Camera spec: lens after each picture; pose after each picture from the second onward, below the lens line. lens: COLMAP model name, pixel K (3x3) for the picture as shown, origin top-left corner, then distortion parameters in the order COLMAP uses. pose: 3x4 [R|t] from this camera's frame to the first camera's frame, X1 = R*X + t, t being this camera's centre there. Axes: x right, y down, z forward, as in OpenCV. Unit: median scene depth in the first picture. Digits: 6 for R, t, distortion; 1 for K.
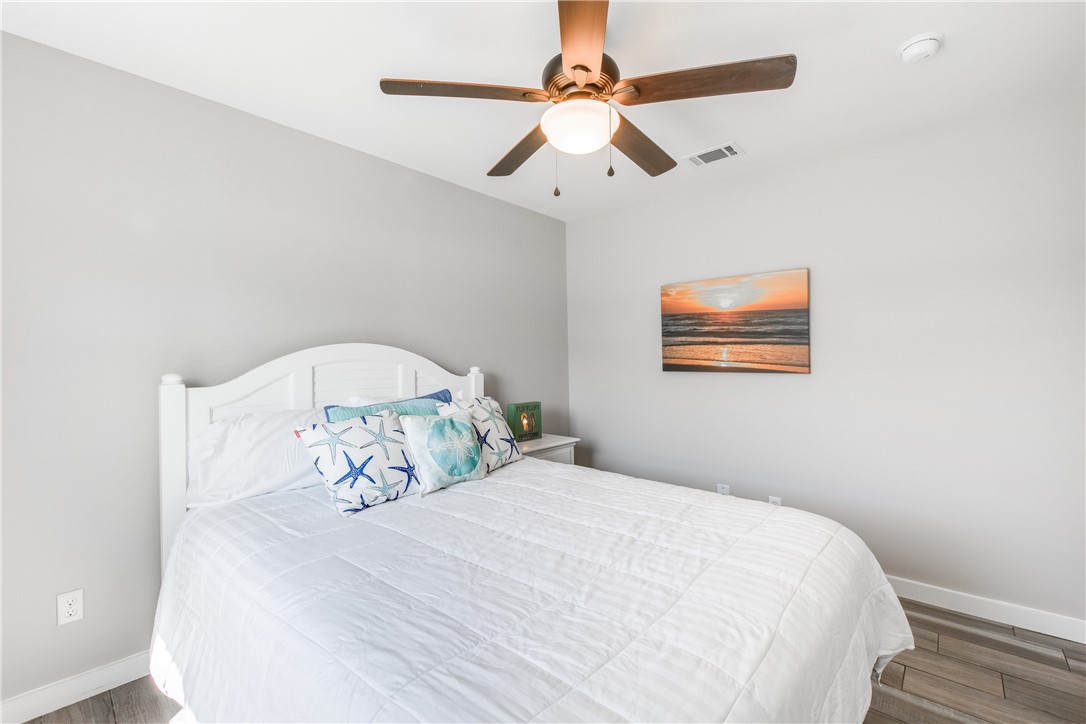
lens RADIAL K [[440.8, 0, 536.7], [0, 440.8, 360.7], [0, 0, 1]] dist [-0.000063, -0.000113]
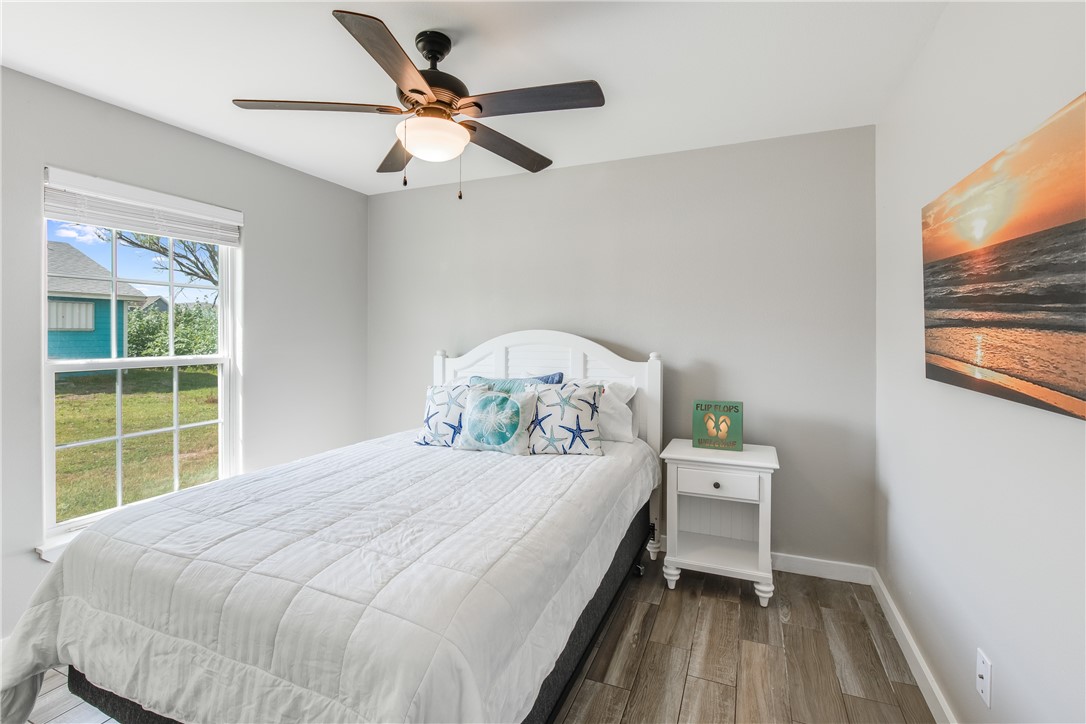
lens RADIAL K [[474.6, 0, 570.2], [0, 474.6, 336.8], [0, 0, 1]] dist [-0.001252, -0.000210]
pose [[0.369041, 0.015543, -0.929283, 0.745301], [-0.003866, 0.999877, 0.015189, -0.034531], [0.929405, -0.002013, 0.369056, 0.496771]]
